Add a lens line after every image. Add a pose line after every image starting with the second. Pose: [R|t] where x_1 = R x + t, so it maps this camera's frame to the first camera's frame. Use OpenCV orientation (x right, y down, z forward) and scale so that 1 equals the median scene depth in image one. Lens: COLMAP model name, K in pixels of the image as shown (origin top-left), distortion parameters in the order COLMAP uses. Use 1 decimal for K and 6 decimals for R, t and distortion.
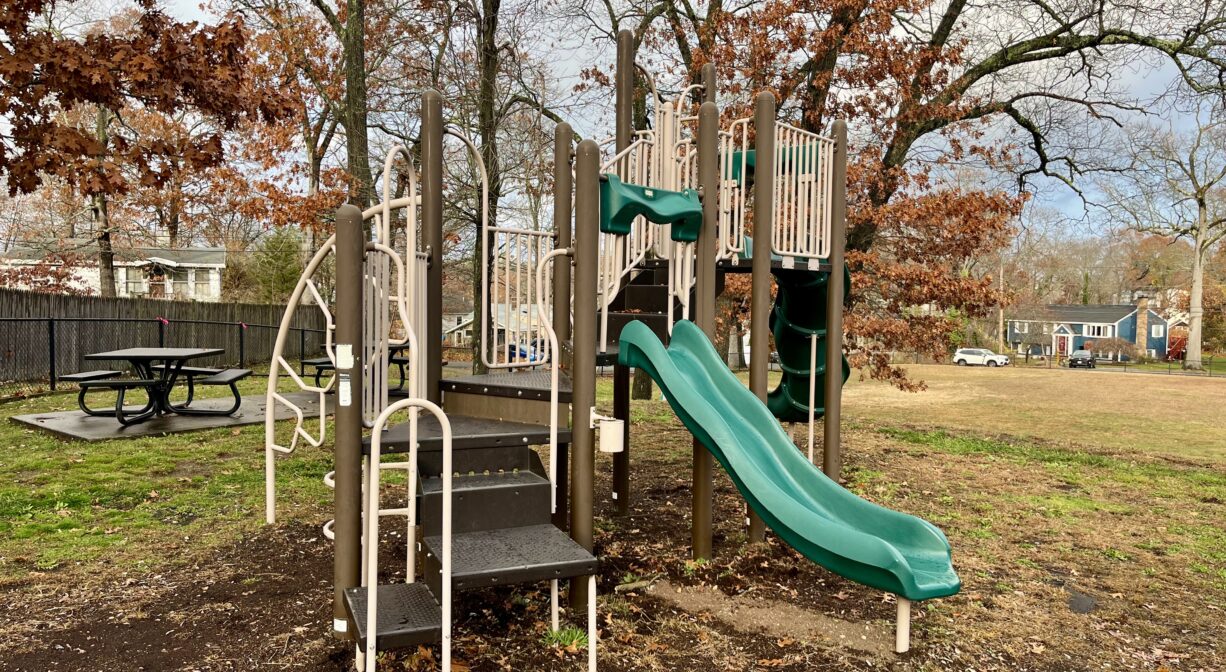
lens RADIAL K [[869.1, 0, 613.0], [0, 869.1, 336.0], [0, 0, 1]] dist [0.025320, -0.004587]
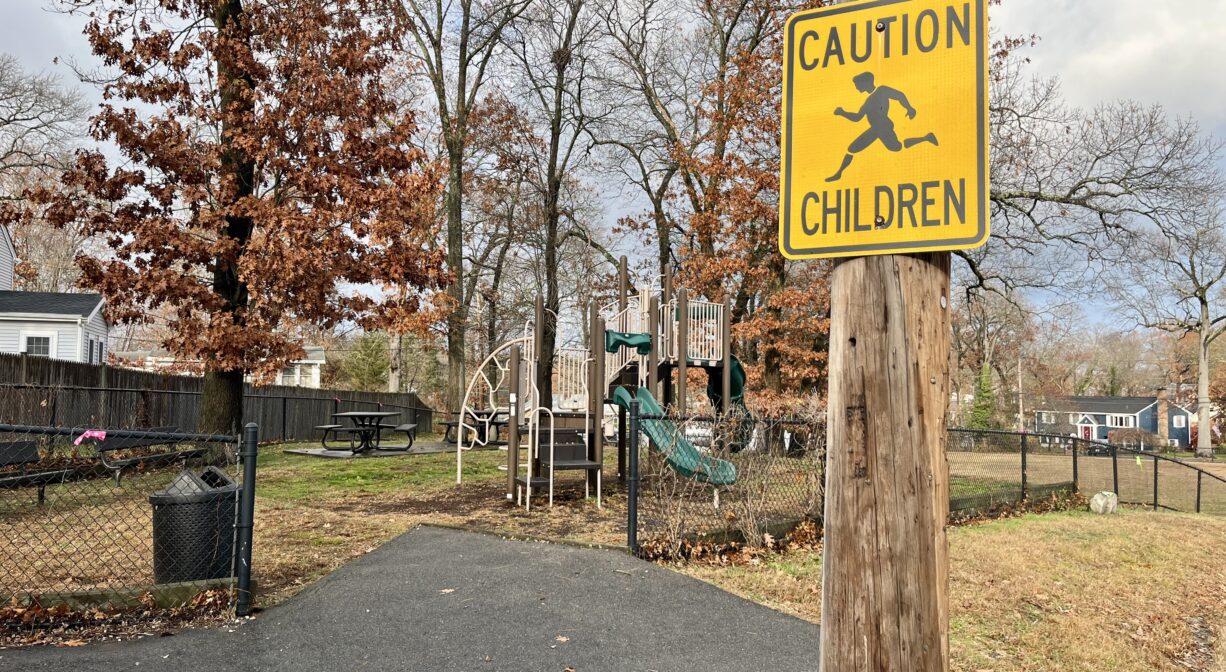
lens RADIAL K [[869.1, 0, 613.0], [0, 869.1, 336.0], [0, 0, 1]] dist [0.025320, -0.004587]
pose [[0.998359, -0.004635, -0.057080, 0.026770], [-0.001504, 0.994254, -0.107034, 0.018896], [0.057248, 0.106944, 0.992616, -0.271077]]
